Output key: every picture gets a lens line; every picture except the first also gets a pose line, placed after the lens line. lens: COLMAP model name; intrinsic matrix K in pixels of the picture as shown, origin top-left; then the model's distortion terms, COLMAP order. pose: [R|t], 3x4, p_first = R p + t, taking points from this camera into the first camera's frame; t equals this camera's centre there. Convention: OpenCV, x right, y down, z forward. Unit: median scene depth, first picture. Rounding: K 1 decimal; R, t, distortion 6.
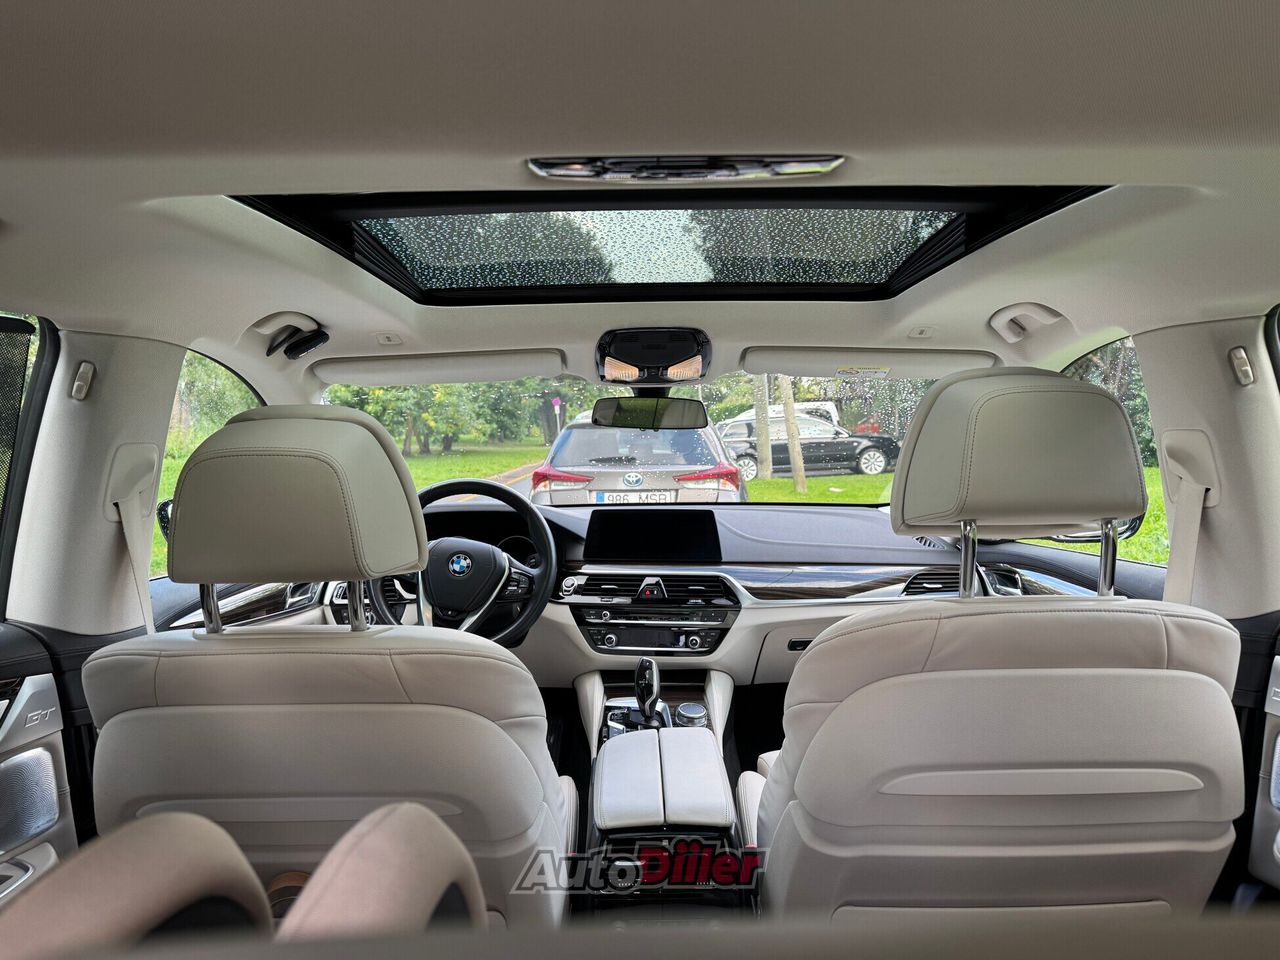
lens RADIAL K [[900.7, 0, 643.5], [0, 900.7, 496.1], [0, 0, 1]] dist [0.093903, -0.132498]
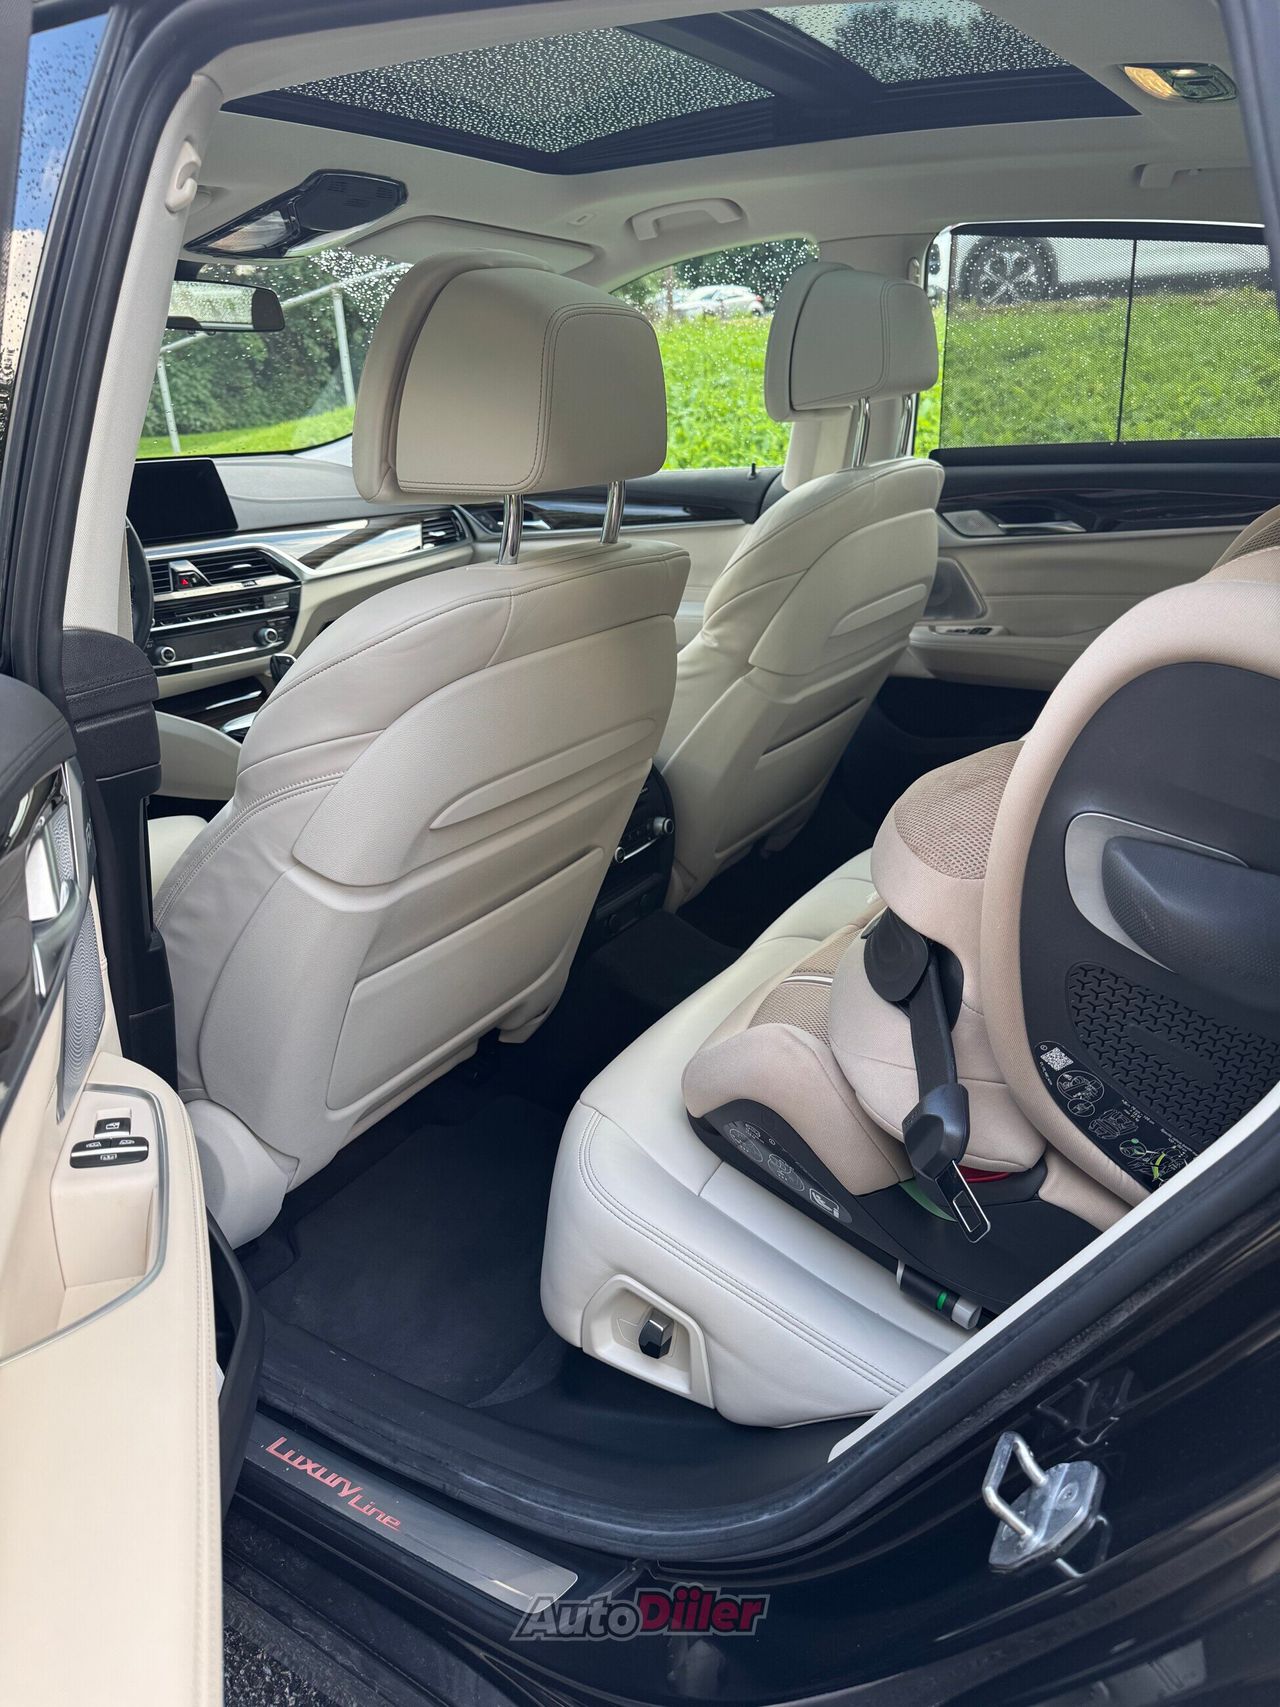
lens RADIAL K [[1234.4, 0, 634.0], [0, 1234.4, 884.1], [0, 0, 1]] dist [0.011007, -0.010209]
pose [[0.550979, -0.319043, 0.771125, -0.617494], [0.073242, 0.938957, 0.336149, 0.029692], [-0.831299, -0.128732, 0.540713, 0.141193]]
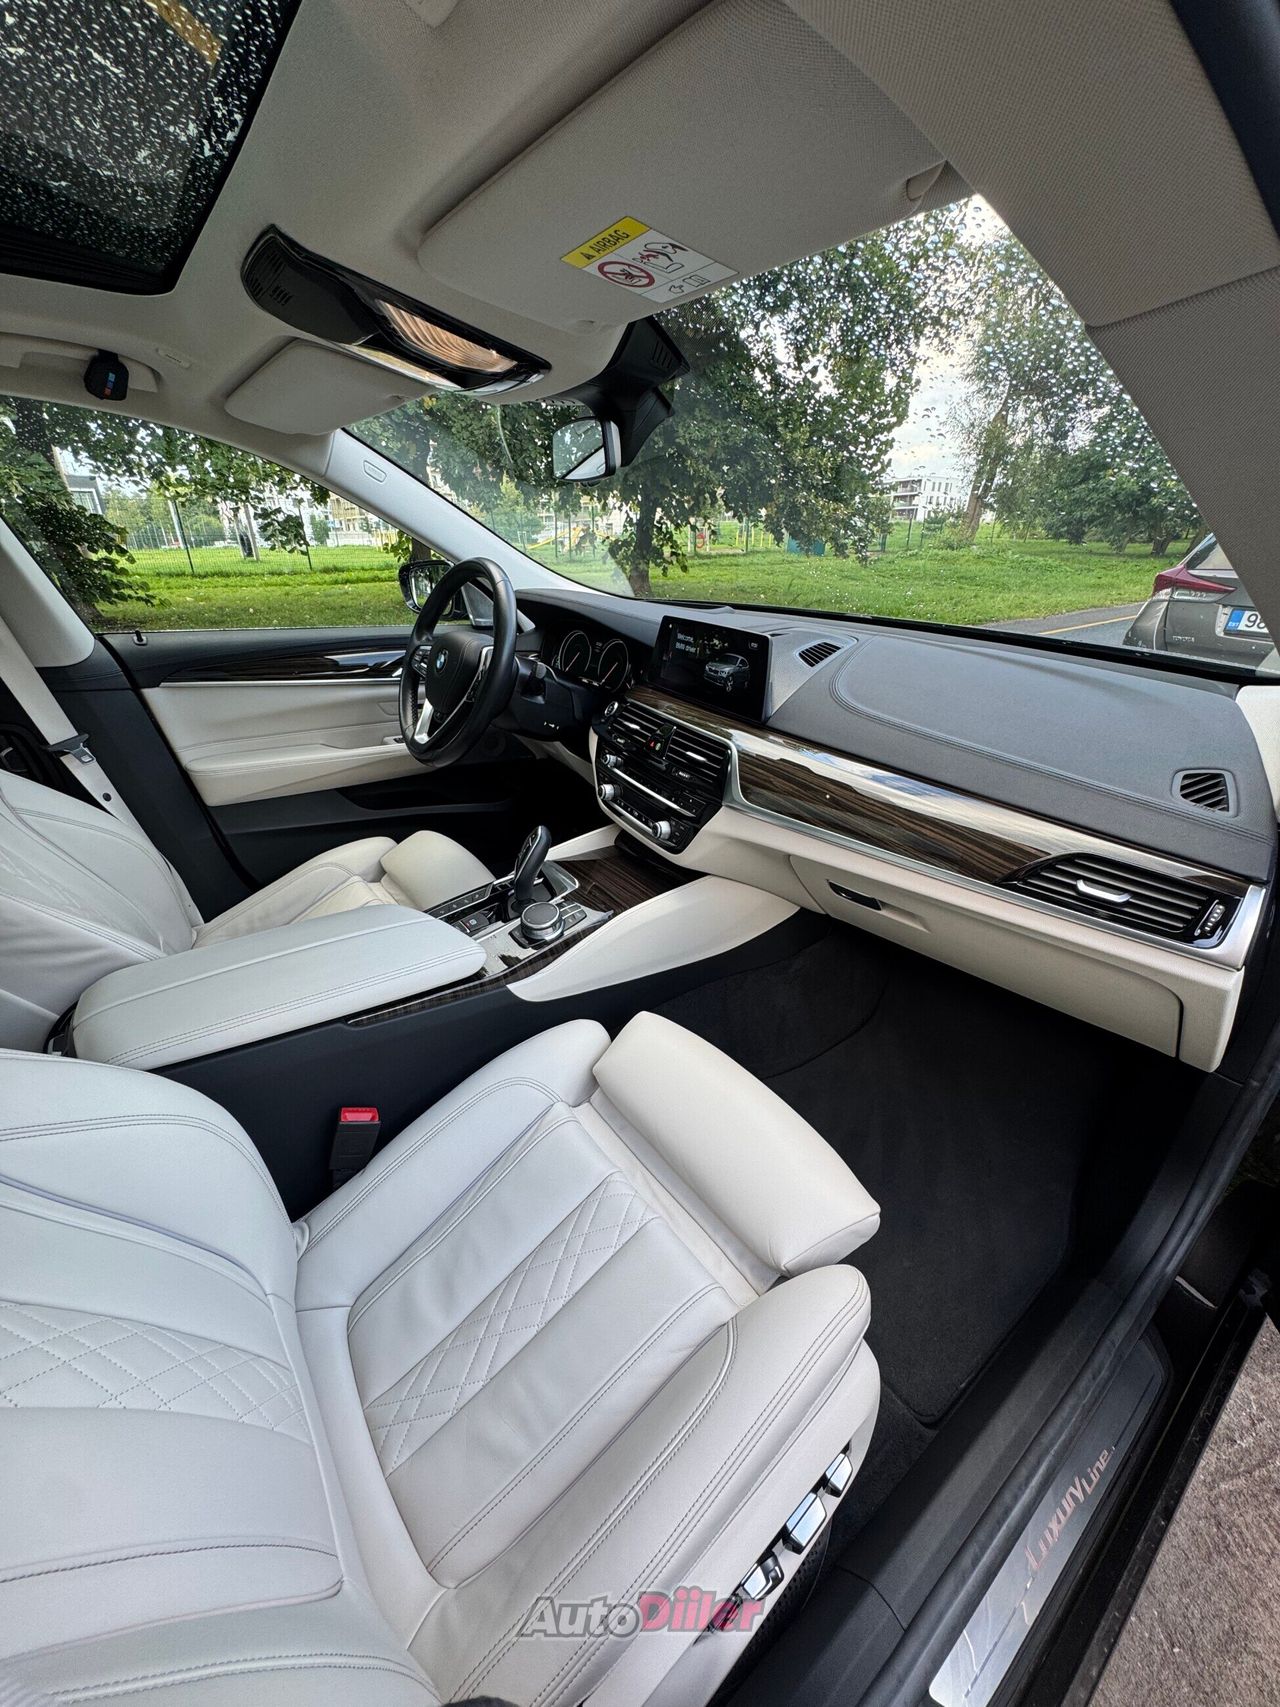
lens RADIAL K [[695.0, 0, 677.9], [0, 695.0, 853.2], [0, 0, 1]] dist [-0.014018, -0.000148]
pose [[0.623490, 0.350788, -0.698718, 0.416660], [-0.072026, 0.915666, 0.395435, -0.030447], [0.778506, -0.196224, 0.596174, 0.662213]]
